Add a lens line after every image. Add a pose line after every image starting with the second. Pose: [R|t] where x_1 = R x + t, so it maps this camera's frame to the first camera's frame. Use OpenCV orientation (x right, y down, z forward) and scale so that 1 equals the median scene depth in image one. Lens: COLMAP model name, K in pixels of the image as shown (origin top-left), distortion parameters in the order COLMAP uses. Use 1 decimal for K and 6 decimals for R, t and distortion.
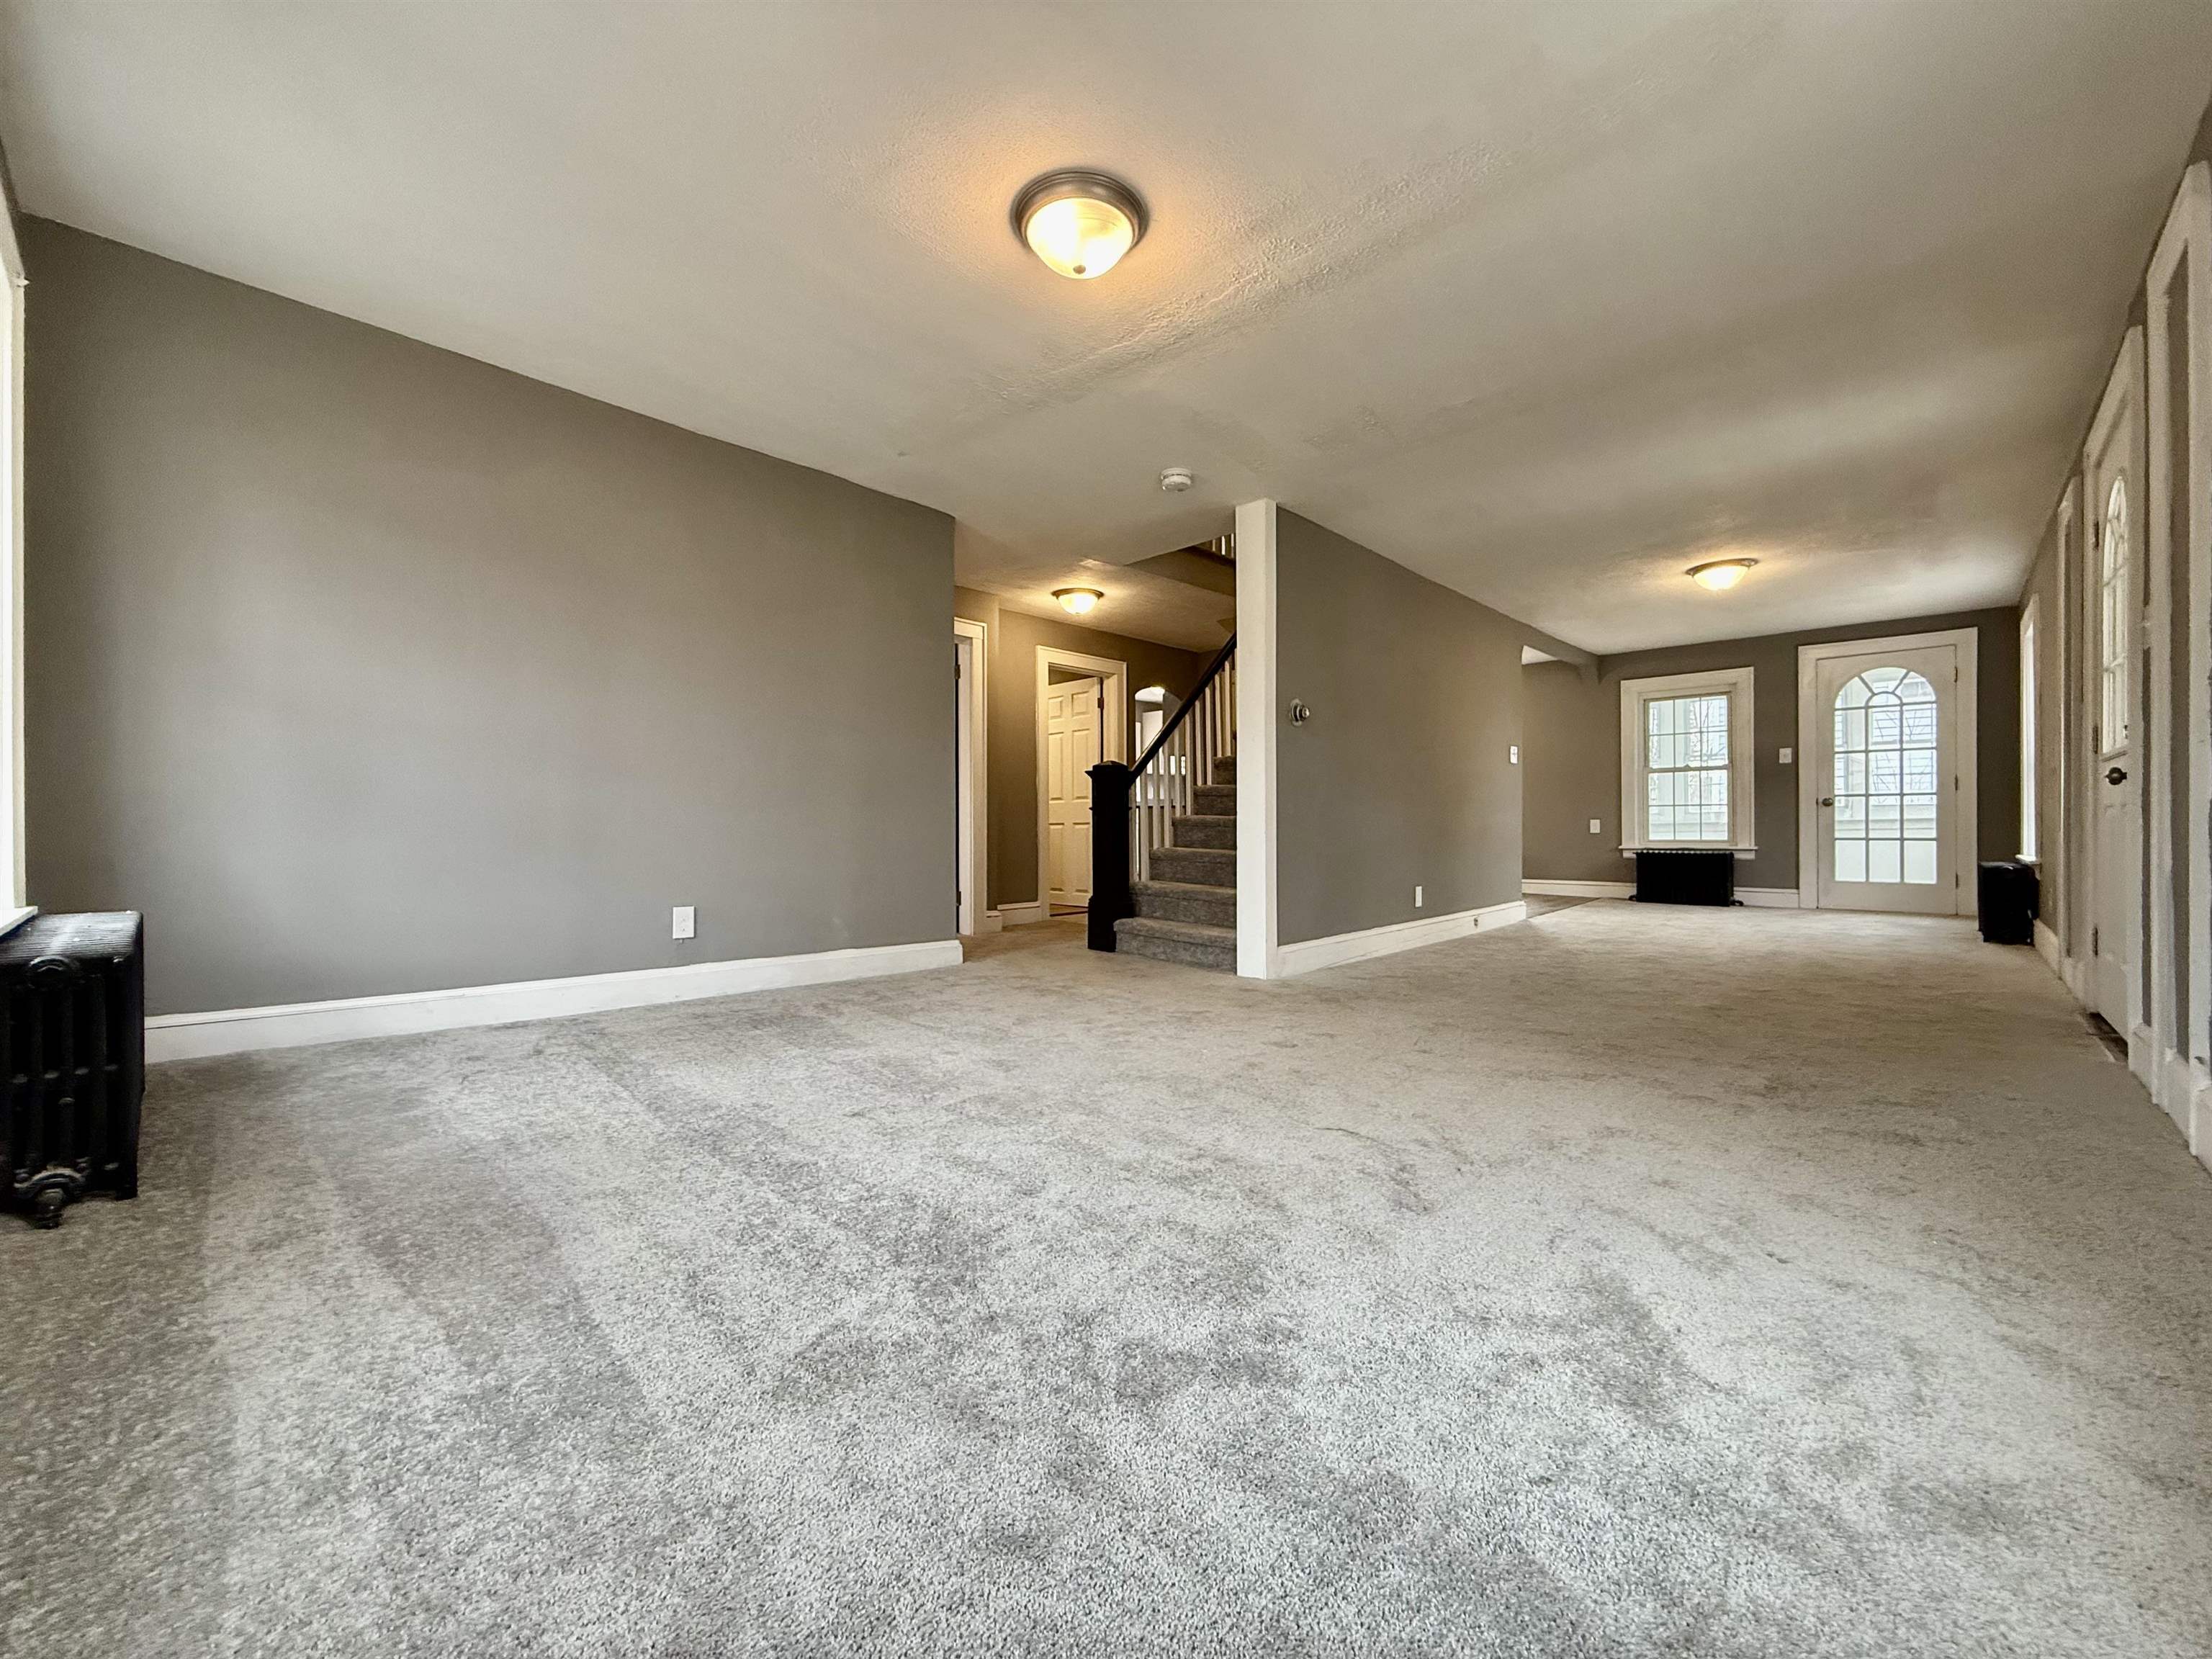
lens RADIAL K [[879.6, 0, 1088.6], [0, 879.6, 823.0], [0, 0, 1]] dist [0.000686, 0.000032]
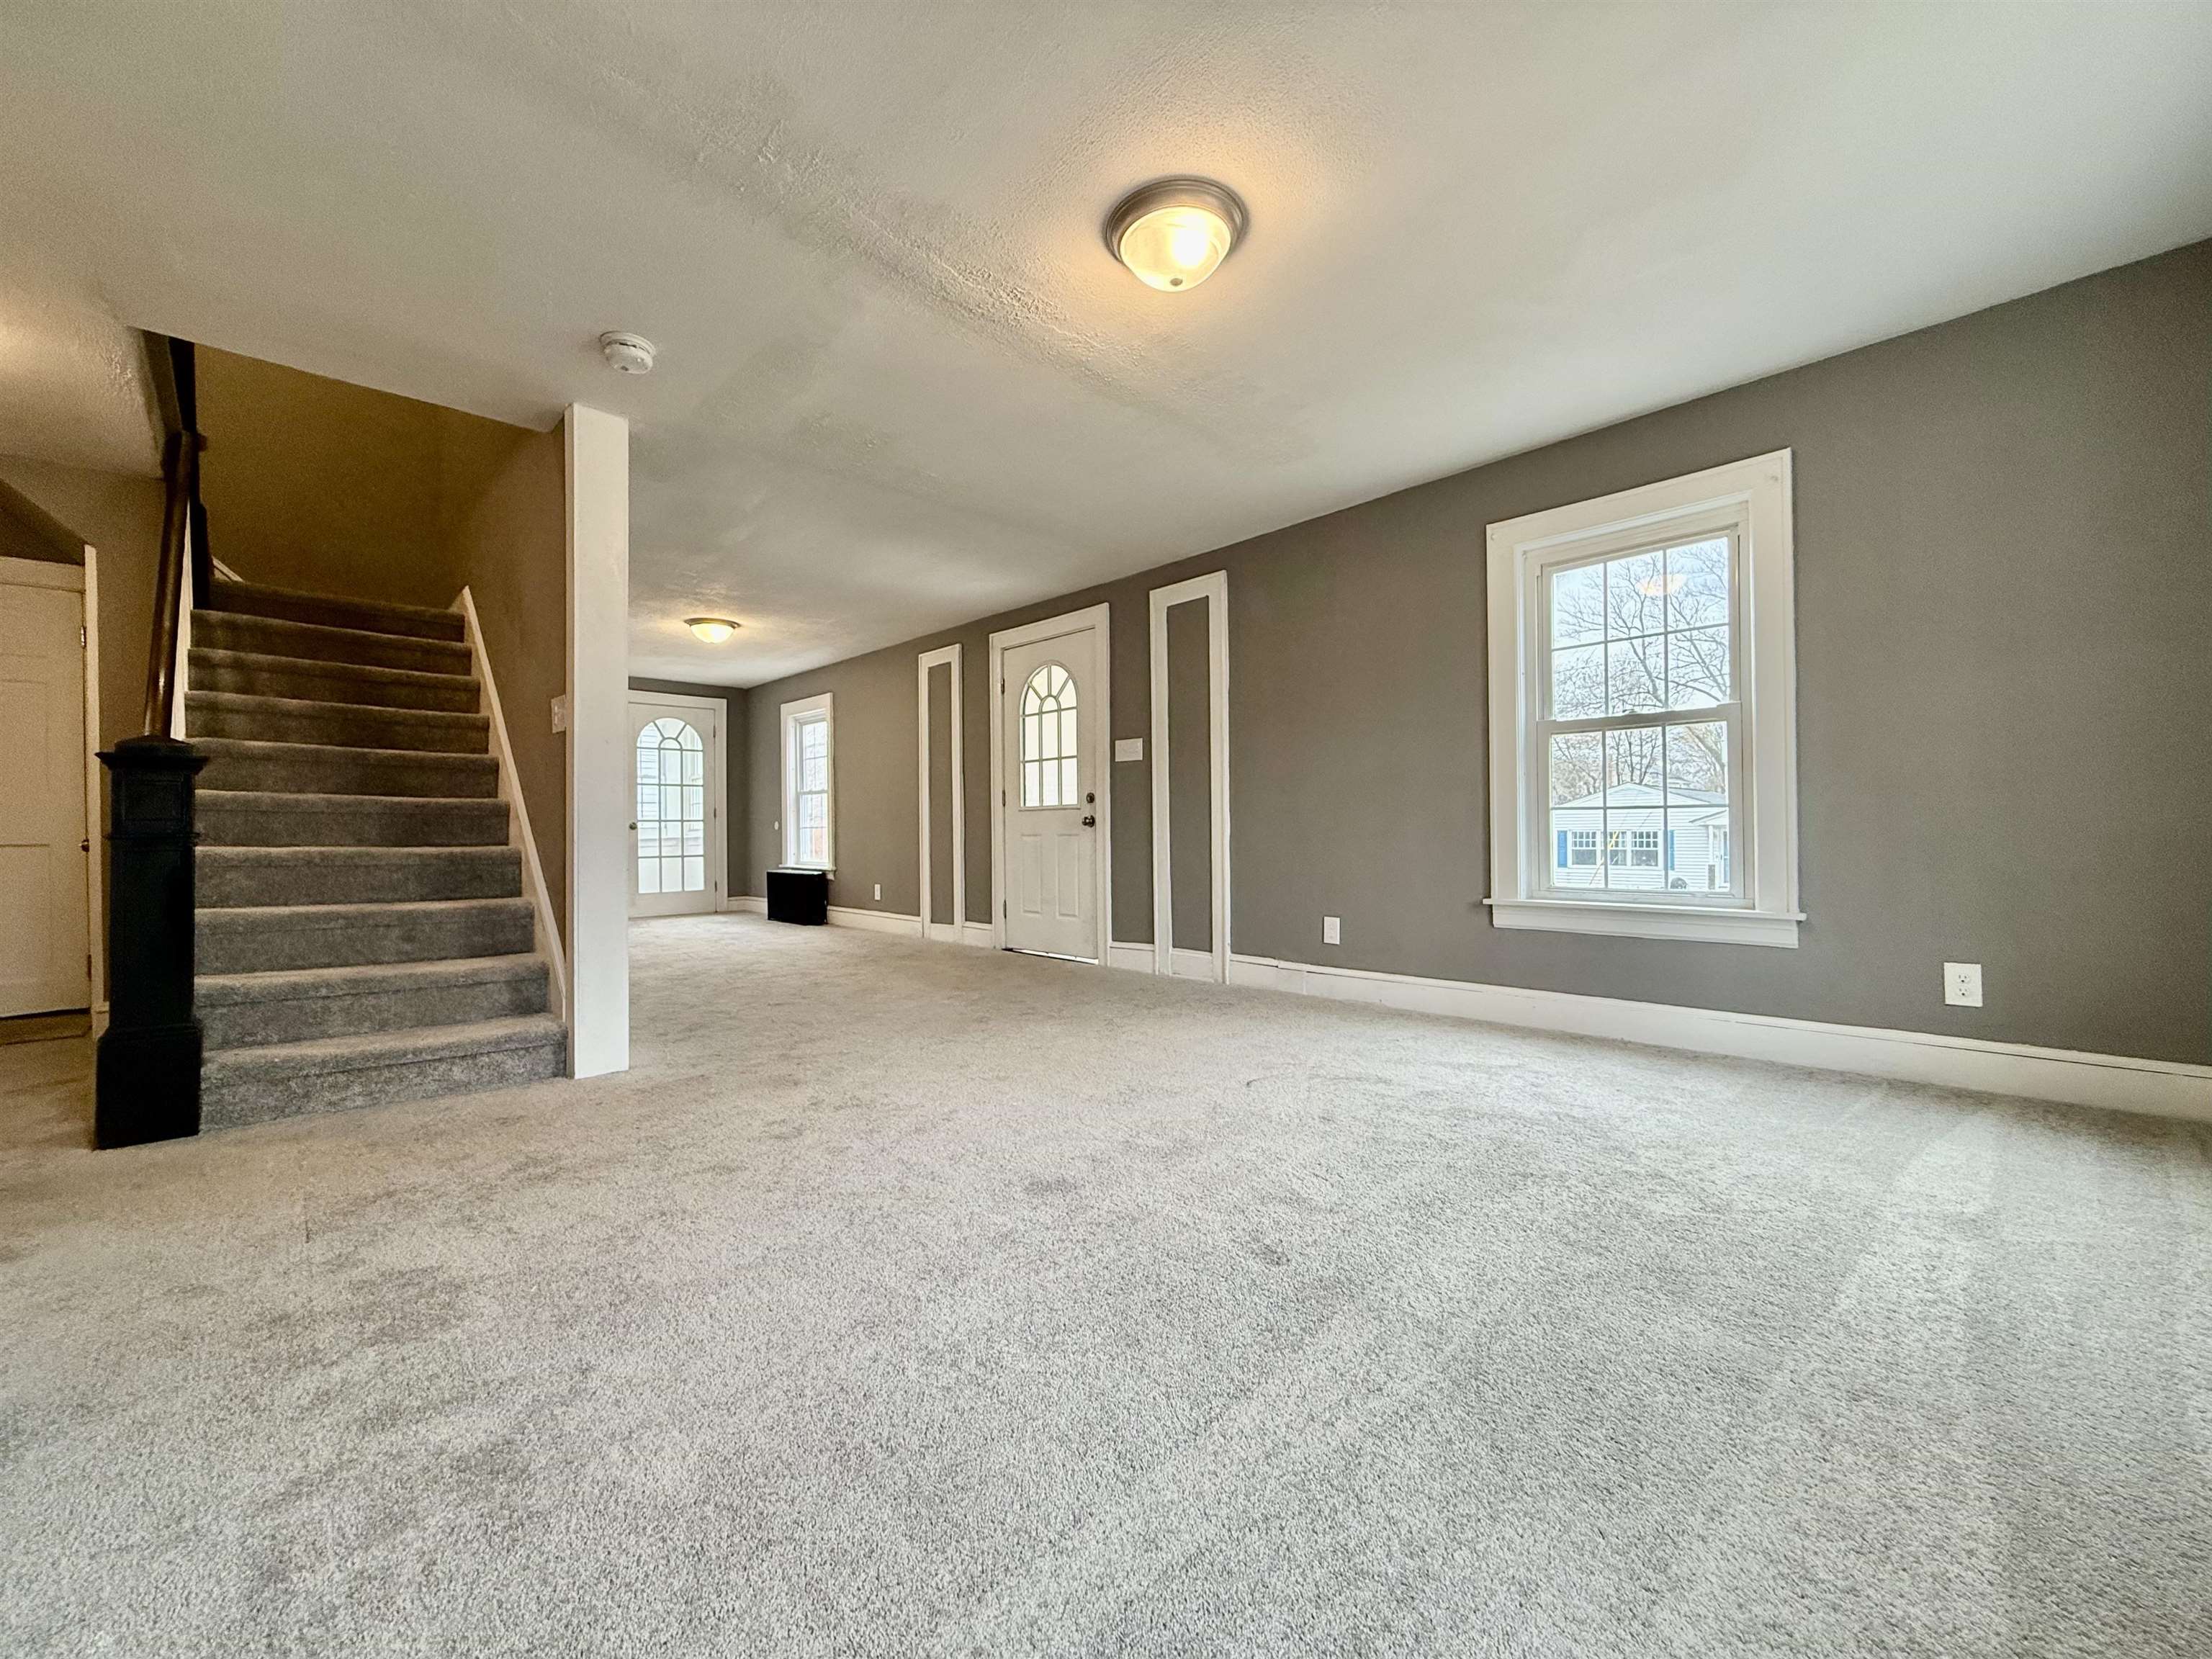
lens RADIAL K [[879.6, 0, 1108.3], [0, 879.6, 826.7], [0, 0, 1]] dist [0.000686, 0.000032]
pose [[0.035002, 0.006010, 0.999369, -0.431254], [0.008869, 0.999941, -0.006324, -0.014076], [-0.999348, 0.009085, 0.034947, 0.469821]]
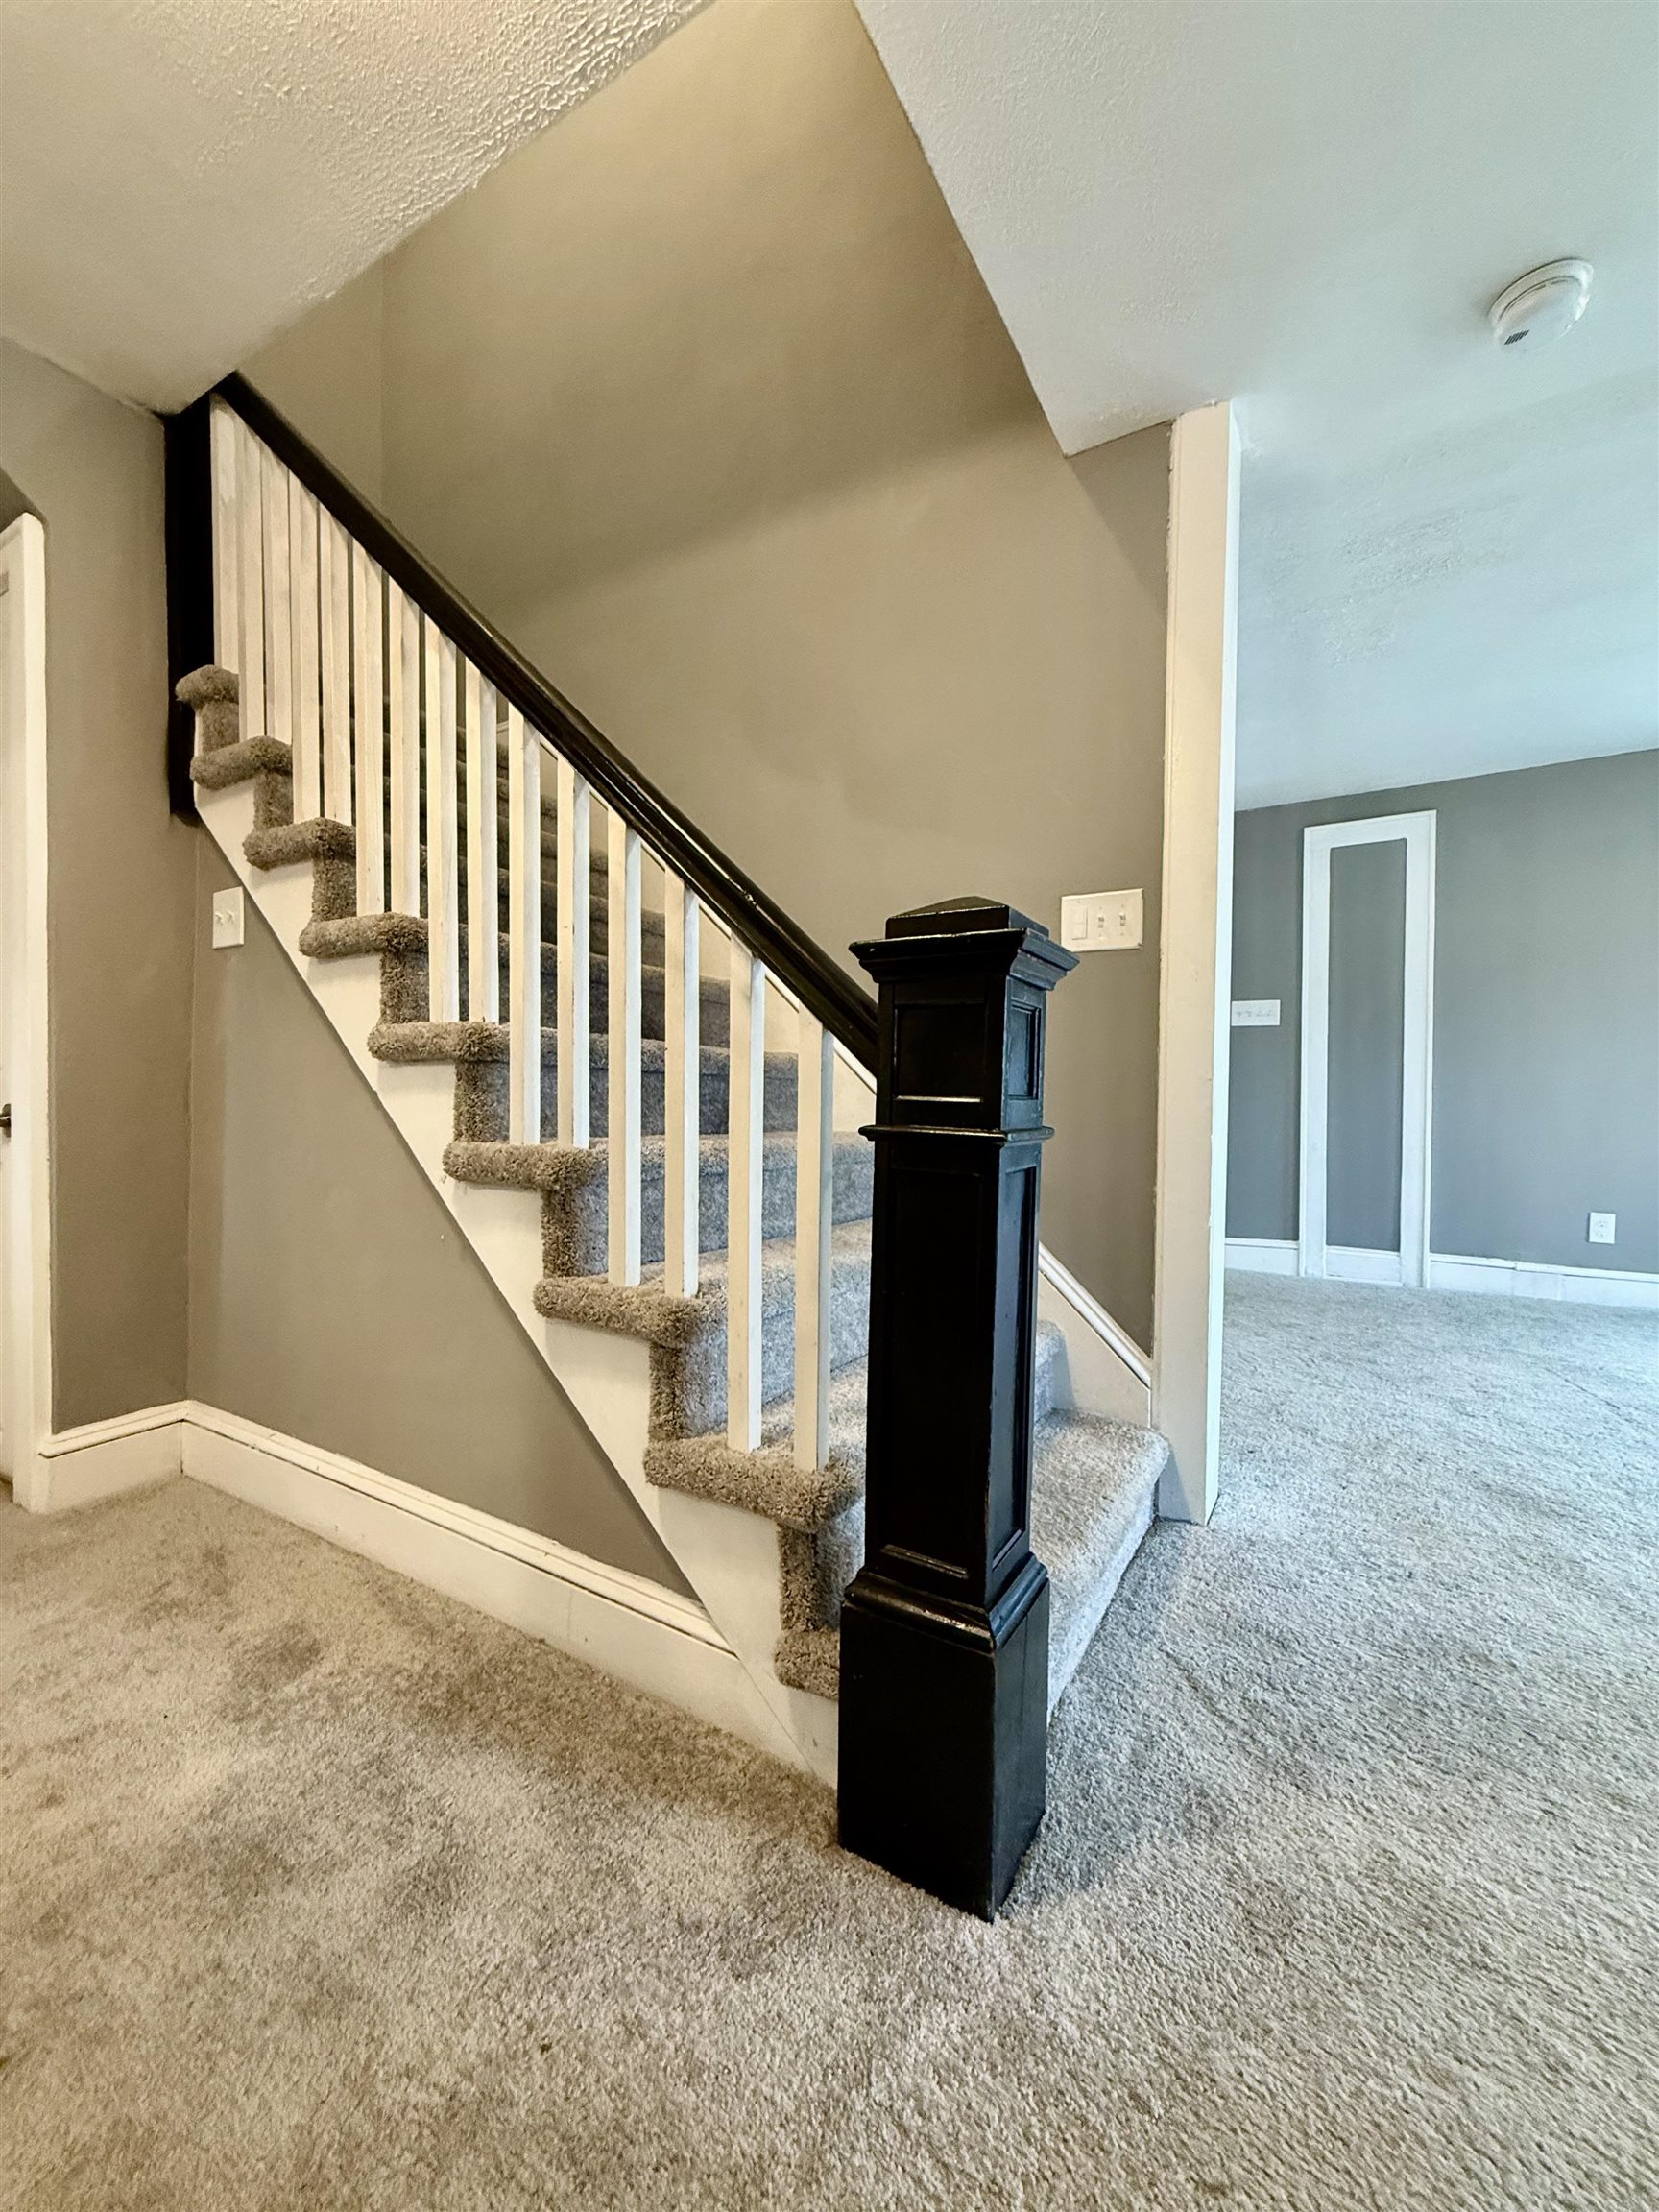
lens RADIAL K [[879.6, 0, 835.3], [0, 879.6, 1098.6], [0, 0, 1]] dist [0.000686, 0.000032]
pose [[-0.219245, -0.007044, 0.975644, -0.172326], [-0.010846, 0.999930, 0.004782, -0.024346], [-0.975610, -0.009533, -0.219306, 1.072339]]
